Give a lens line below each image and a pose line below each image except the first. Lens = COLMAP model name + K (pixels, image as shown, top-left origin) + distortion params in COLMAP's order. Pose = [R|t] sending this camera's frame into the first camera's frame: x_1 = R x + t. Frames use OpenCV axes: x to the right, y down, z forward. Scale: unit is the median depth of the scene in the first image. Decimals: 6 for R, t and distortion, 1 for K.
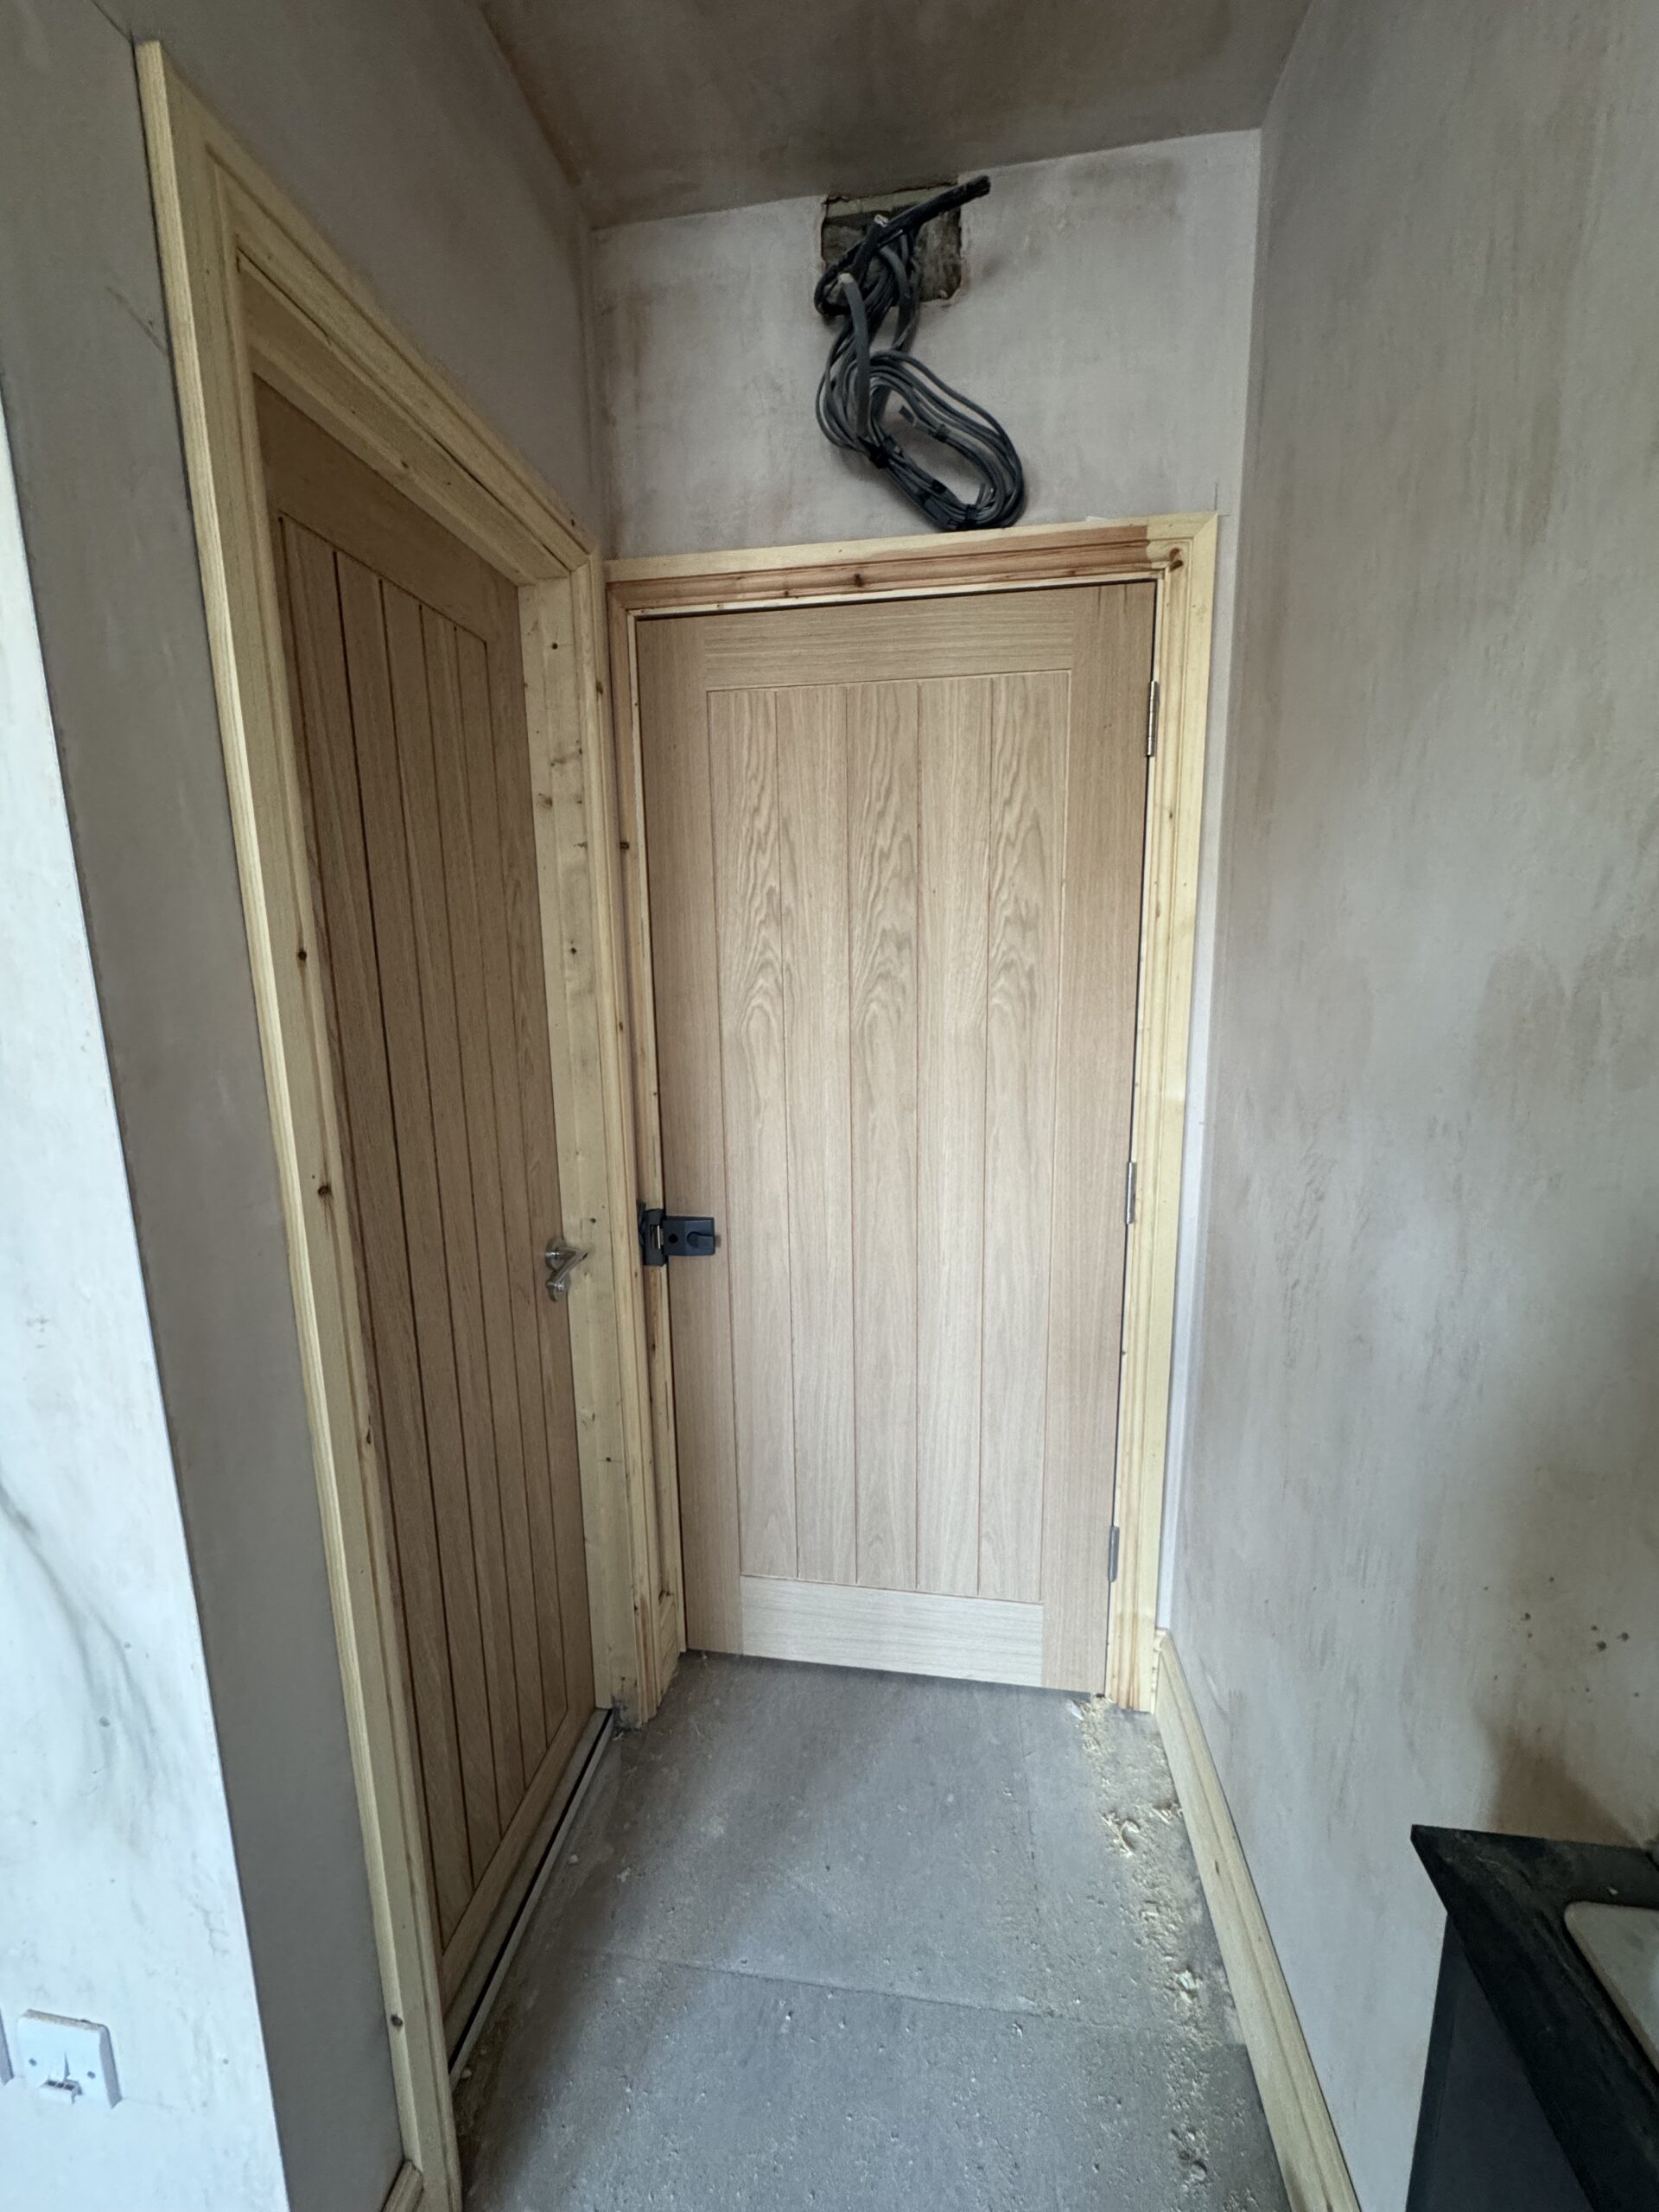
lens RADIAL K [[881.0, 0, 829.5], [0, 881.0, 1106.0], [0, 0, 1]] dist [-0.003086, -0.000029]
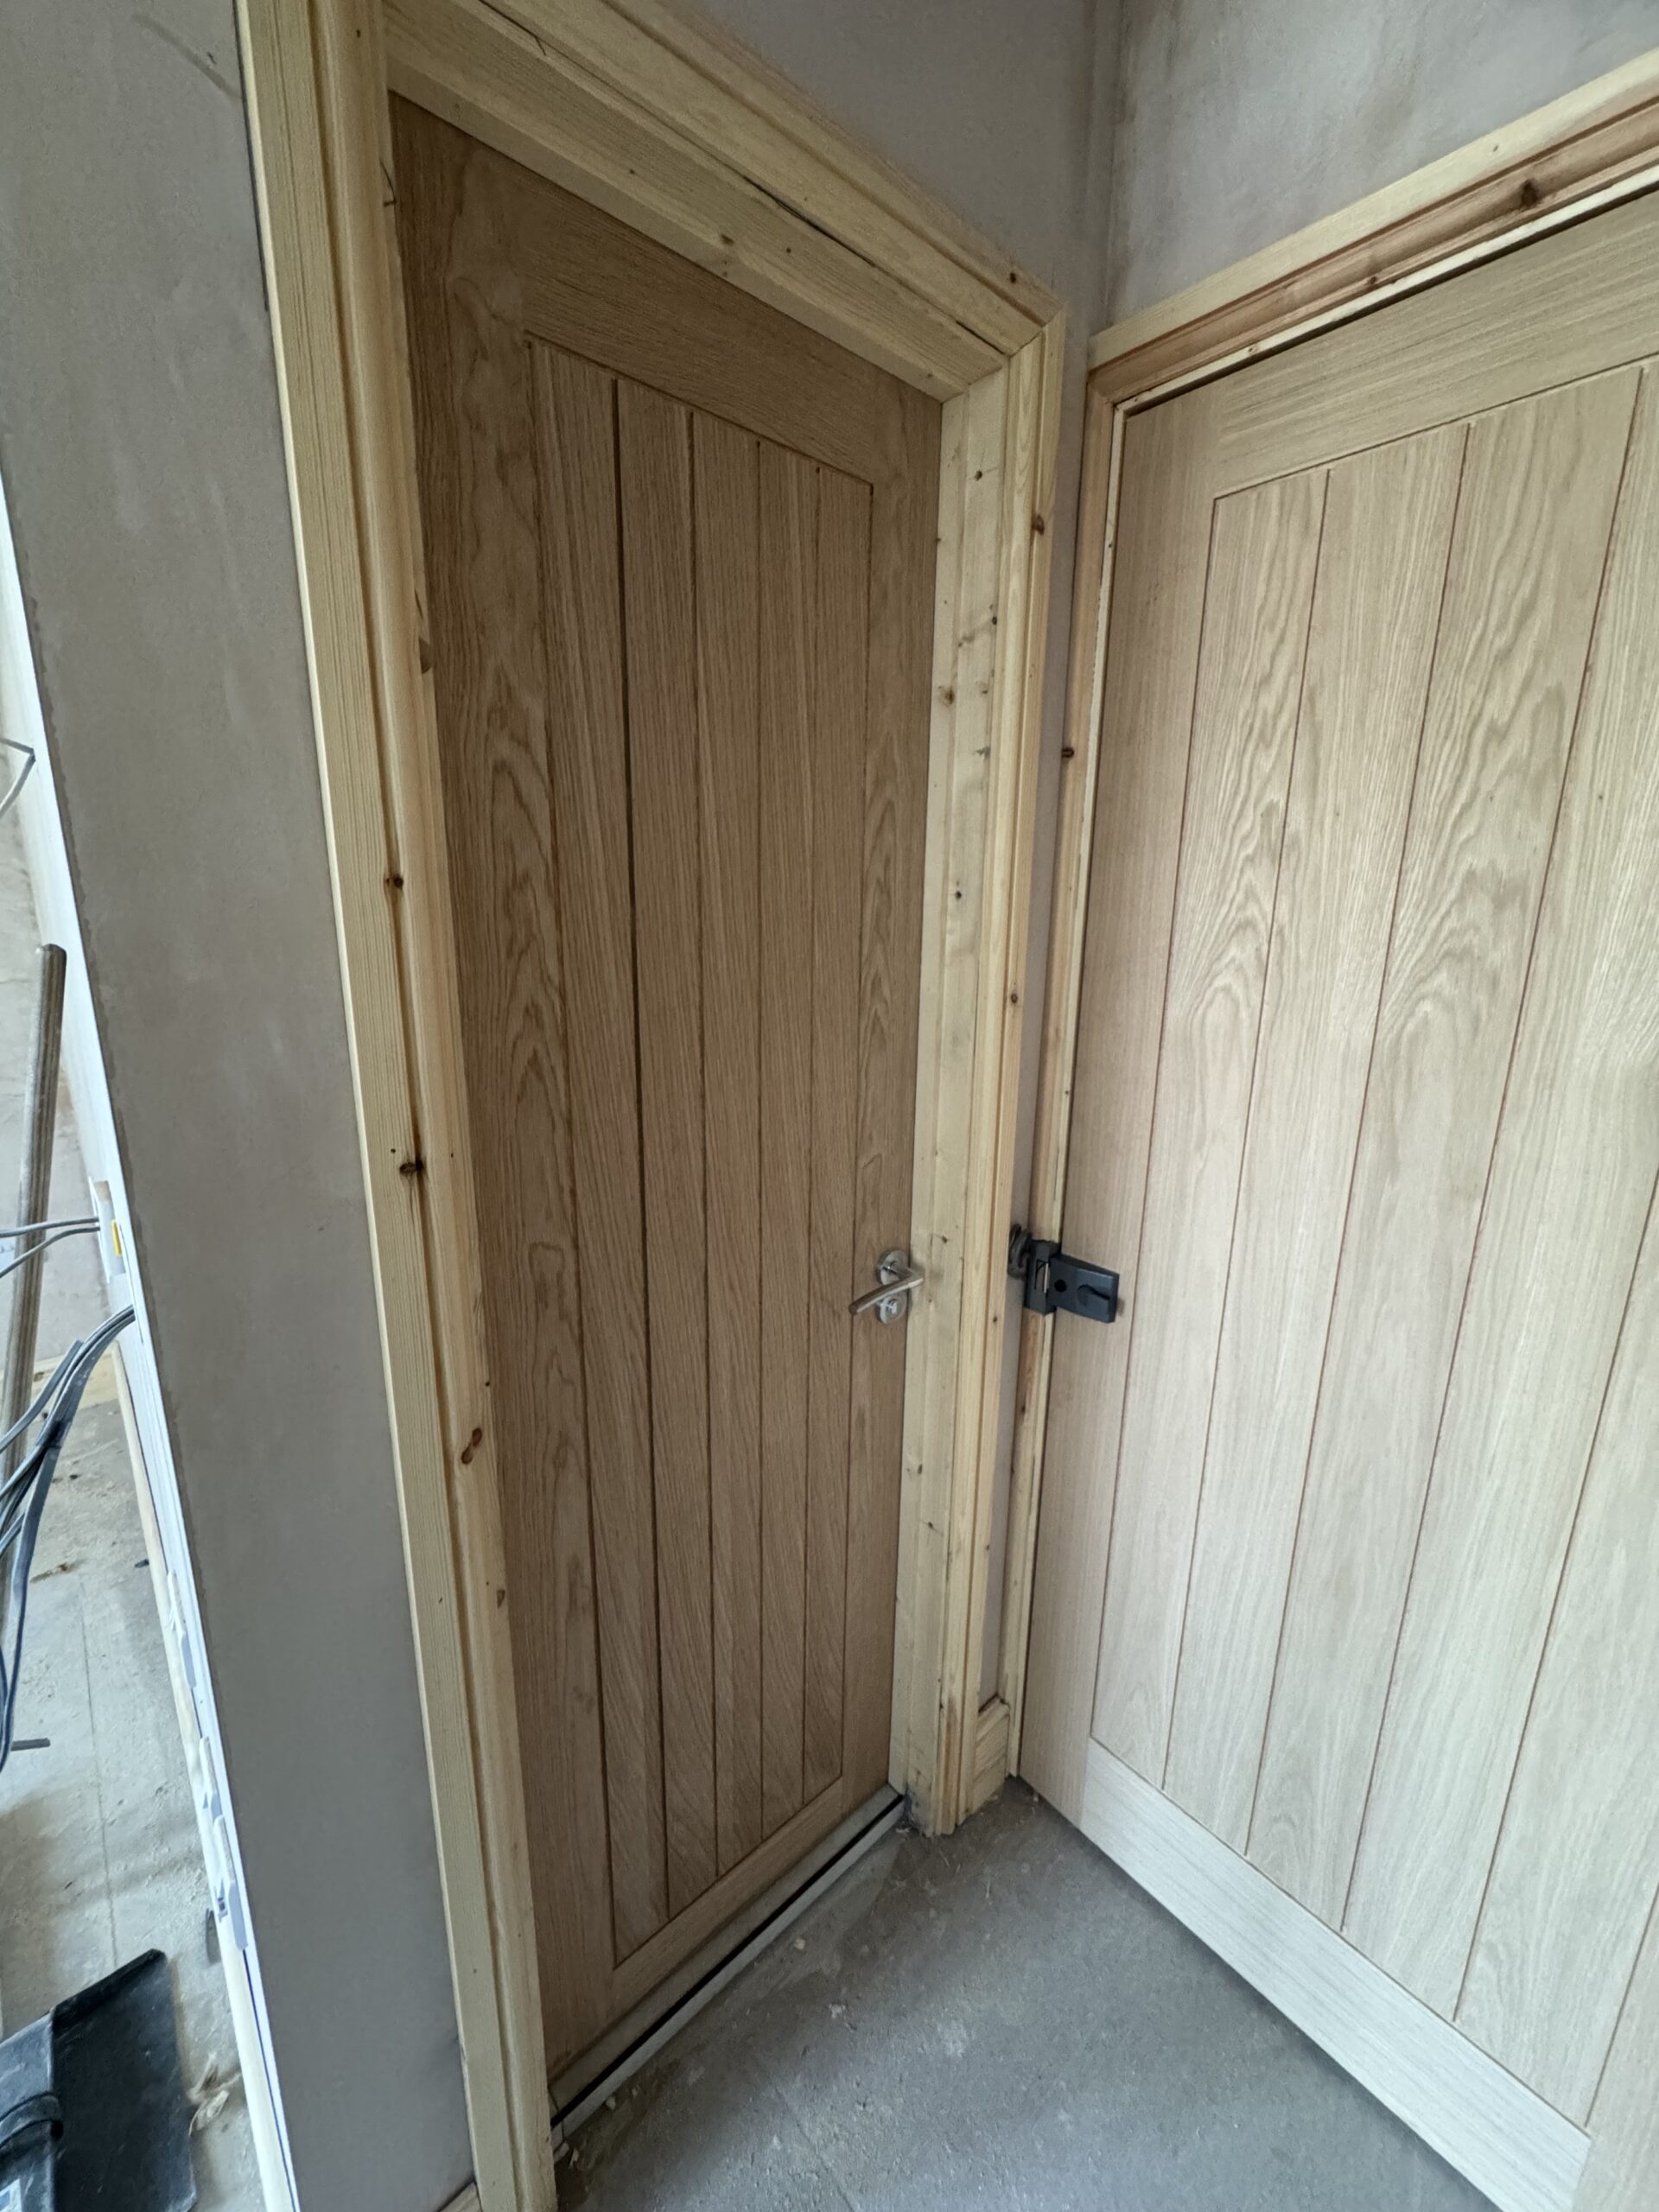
lens RADIAL K [[881.0, 0, 829.5], [0, 881.0, 1106.0], [0, 0, 1]] dist [-0.003086, -0.000029]
pose [[0.763687, 0.172868, -0.622011, 0.124060], [-0.140337, 0.984896, 0.101419, -0.053993], [0.630148, 0.009839, 0.776412, 0.315703]]
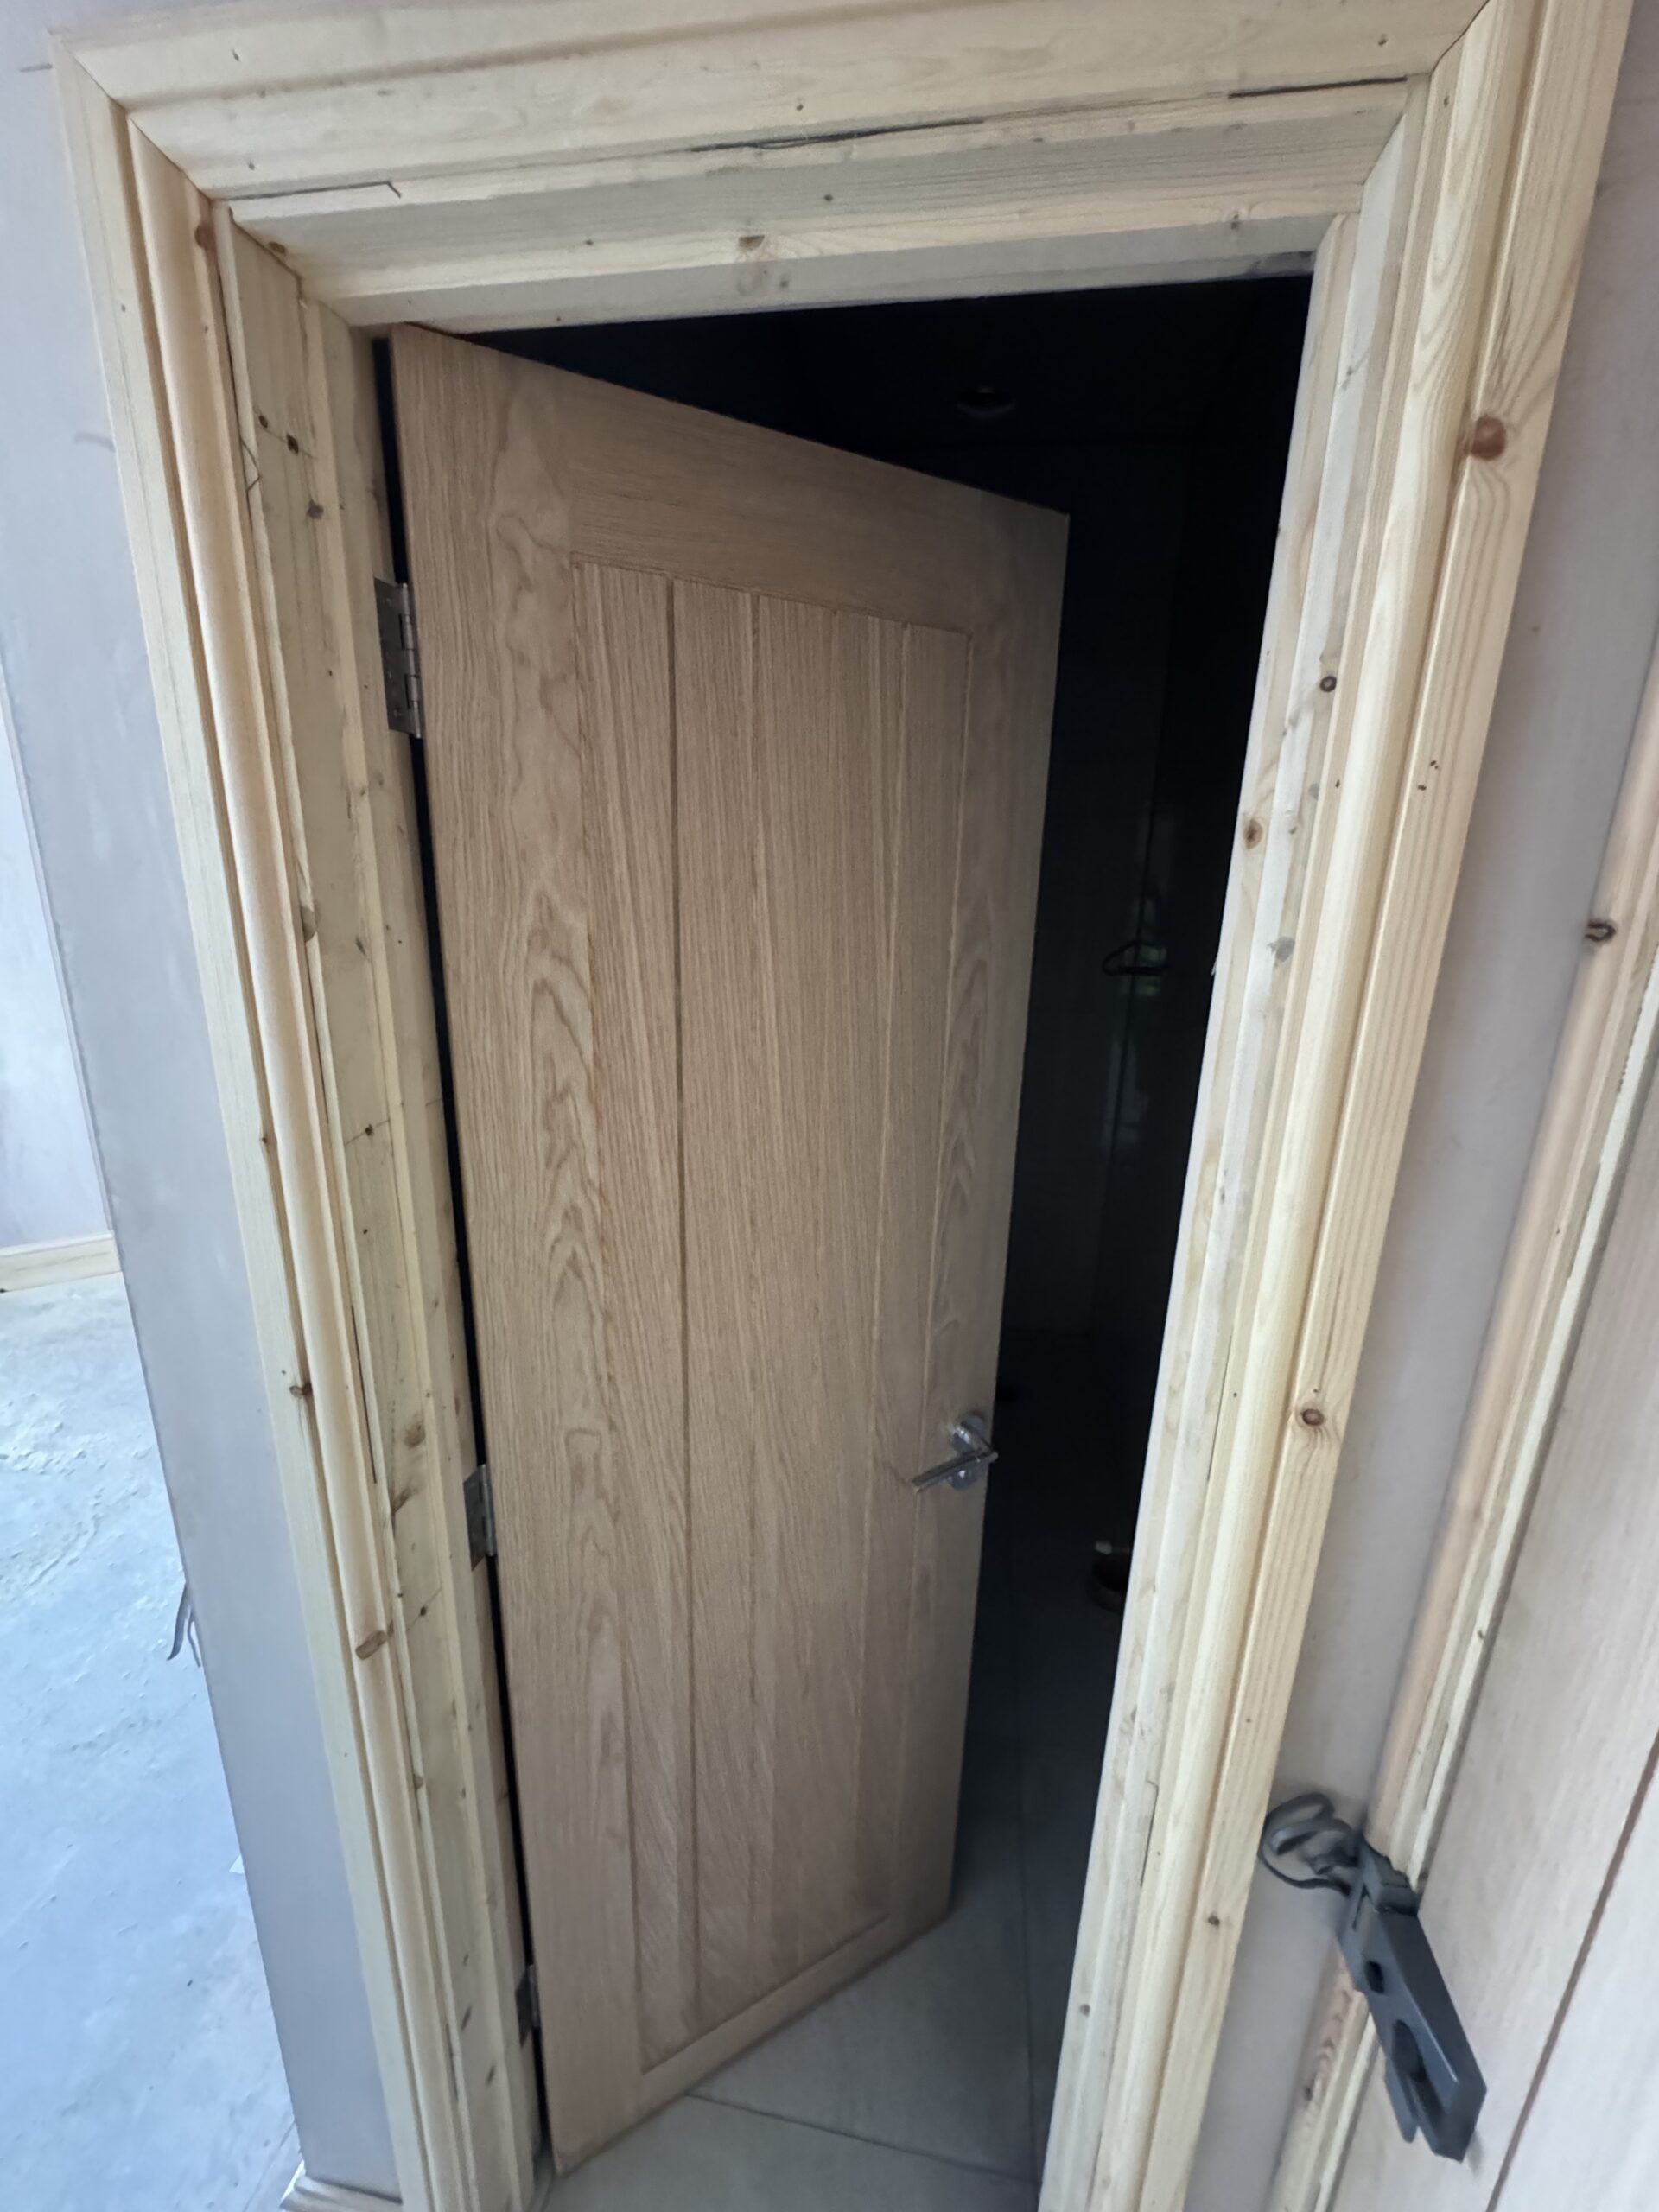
lens RADIAL K [[881.0, 0, 829.5], [0, 881.0, 1106.0], [0, 0, 1]] dist [-0.003086, -0.000029]
pose [[-0.029078, 0.276826, -0.960480, 0.091692], [-0.202314, 0.939369, 0.276866, -0.273079], [0.978889, 0.202369, 0.028691, 0.751224]]
